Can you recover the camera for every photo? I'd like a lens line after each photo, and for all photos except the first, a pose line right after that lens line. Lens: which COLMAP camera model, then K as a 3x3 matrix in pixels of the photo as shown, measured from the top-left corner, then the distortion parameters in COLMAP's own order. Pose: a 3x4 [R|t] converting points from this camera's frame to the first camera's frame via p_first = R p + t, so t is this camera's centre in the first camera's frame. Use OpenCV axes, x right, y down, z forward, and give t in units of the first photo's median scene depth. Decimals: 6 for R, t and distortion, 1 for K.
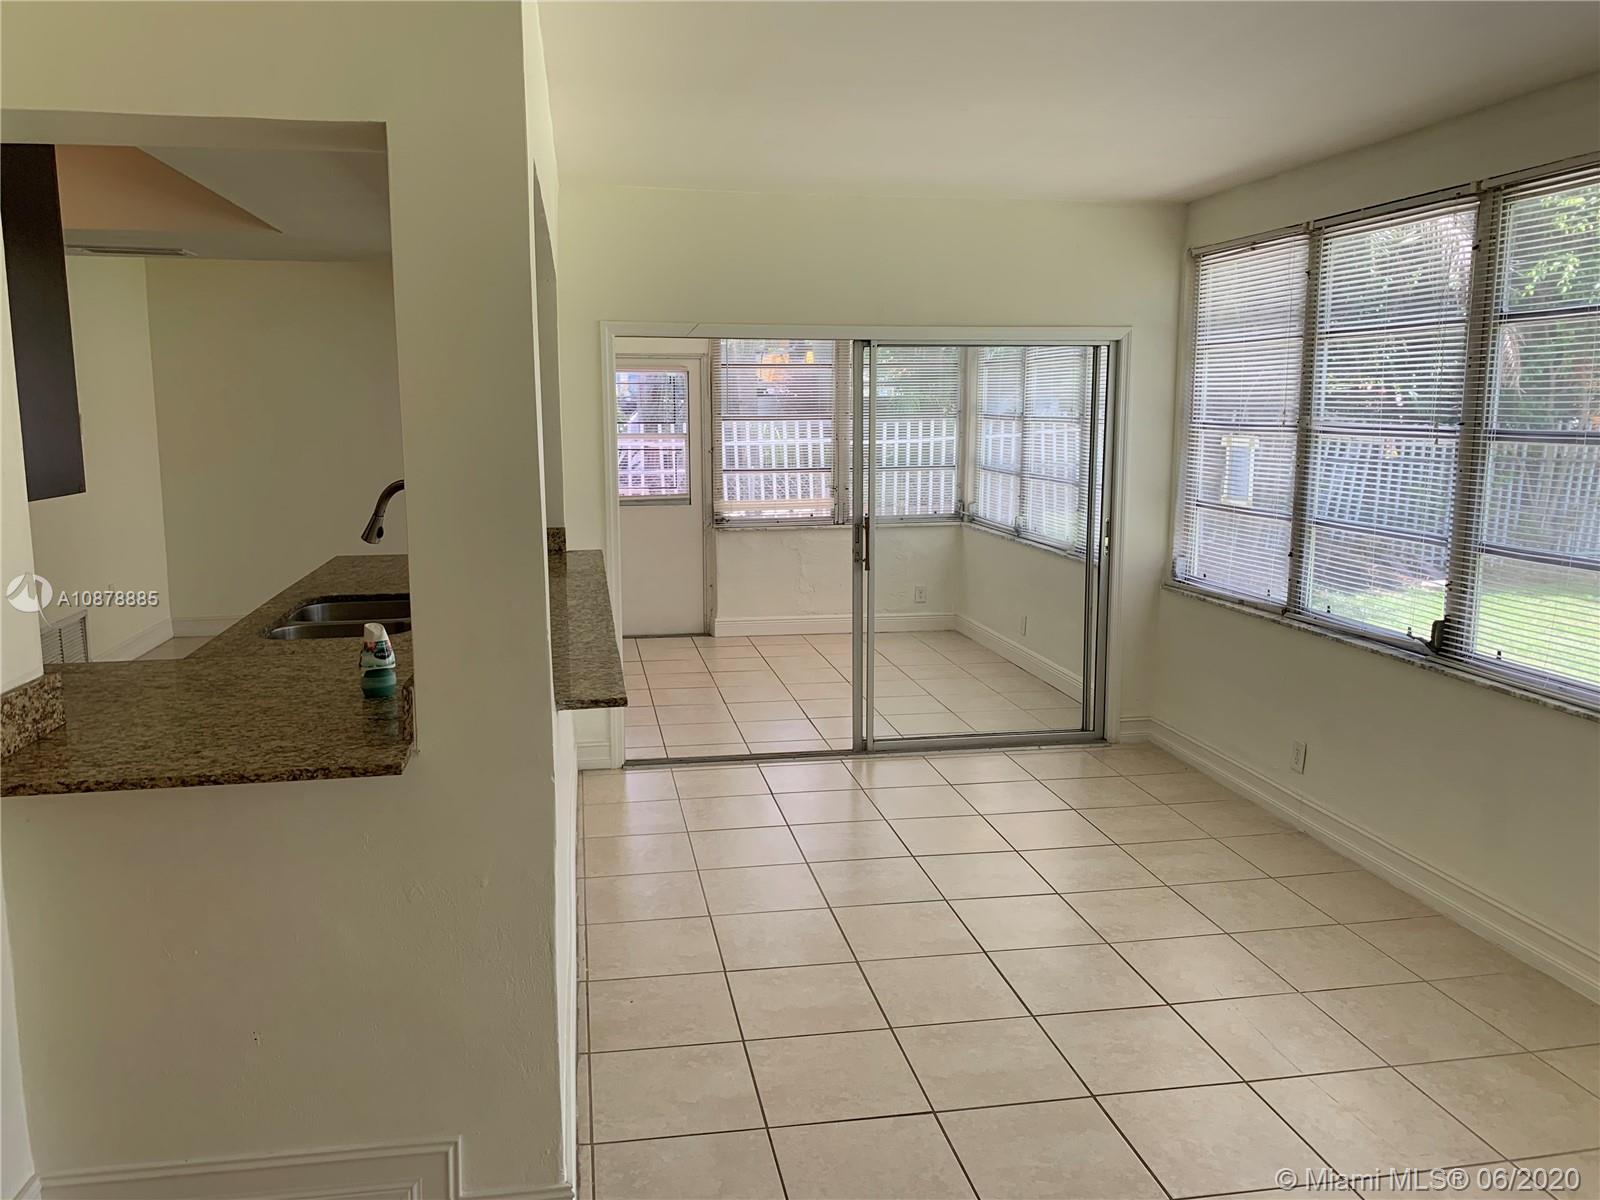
lens RADIAL K [[1209.0, 0, 797.3], [0, 1209.0, 583.5], [0, 0, 1]] dist [0.037995, -0.045578]
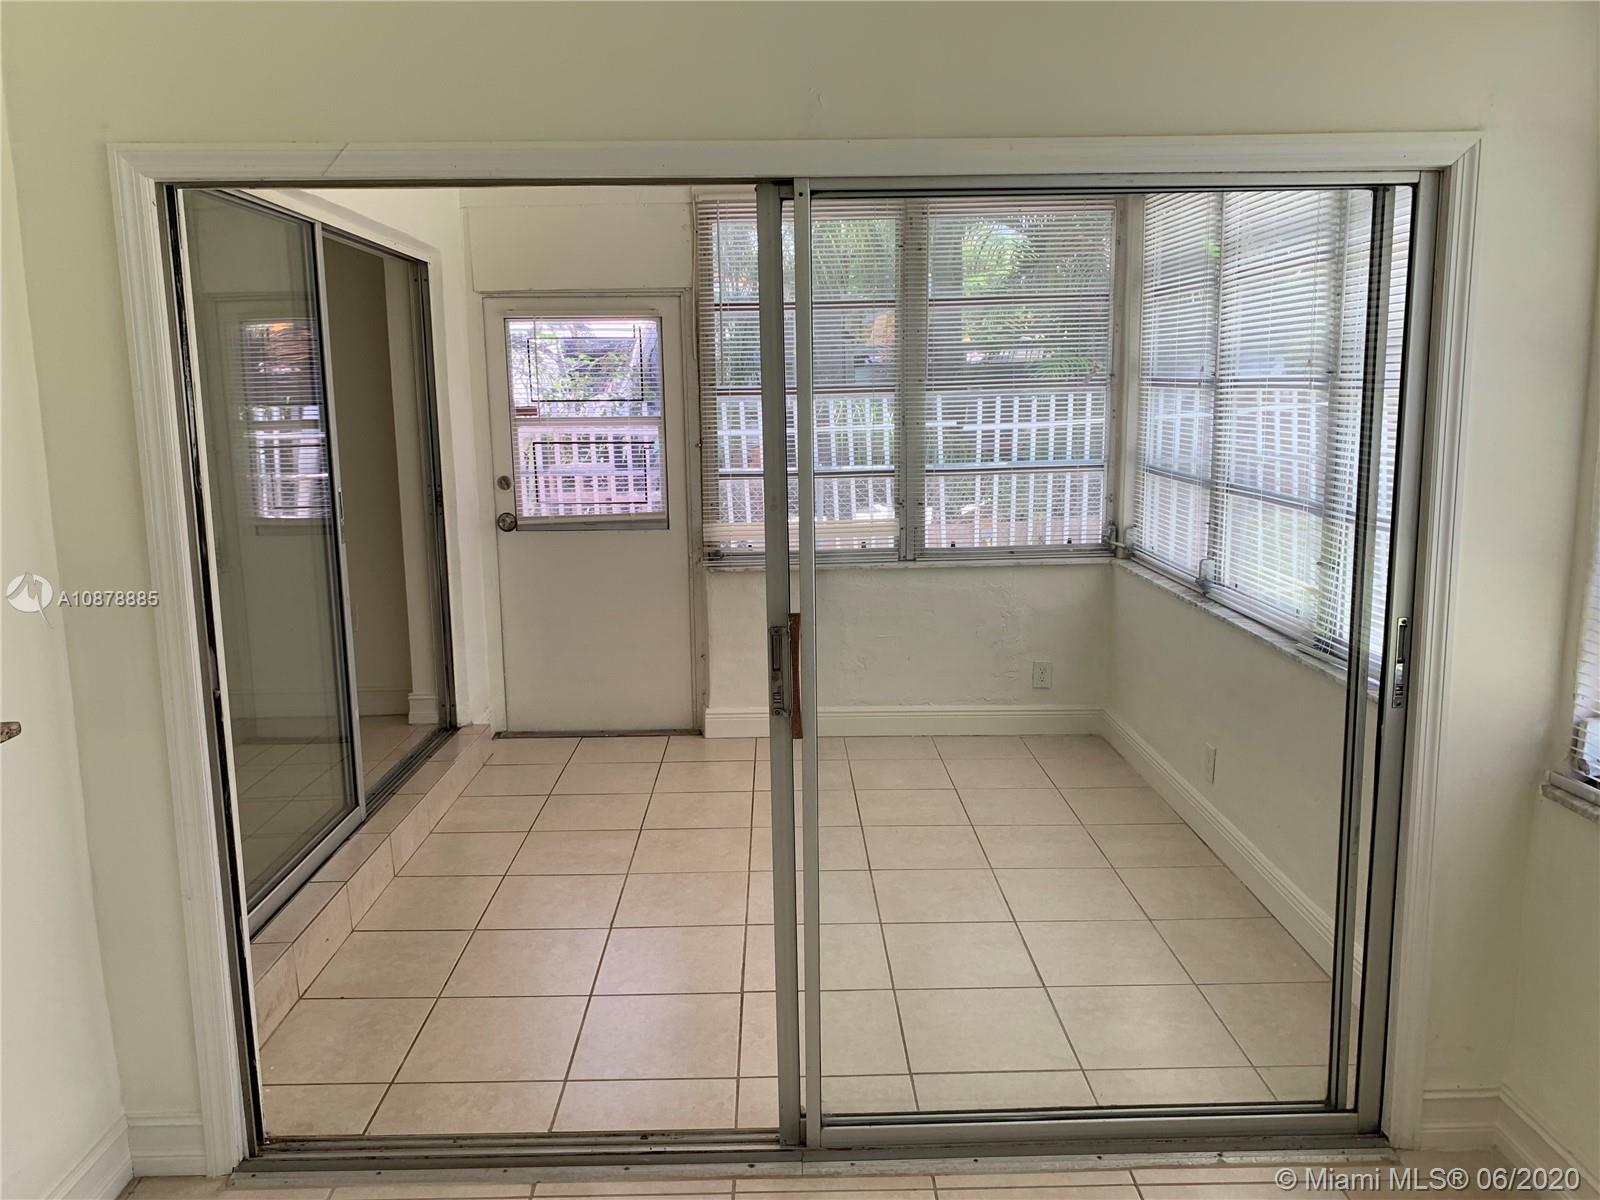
lens RADIAL K [[1209.0, 0, 797.3], [0, 1209.0, 583.5], [0, 0, 1]] dist [0.037995, -0.045578]
pose [[0.985599, 0.013821, -0.168534, 0.084443], [-0.011311, 0.999811, 0.015844, -0.047177], [0.168721, -0.013709, 0.985569, 0.382815]]
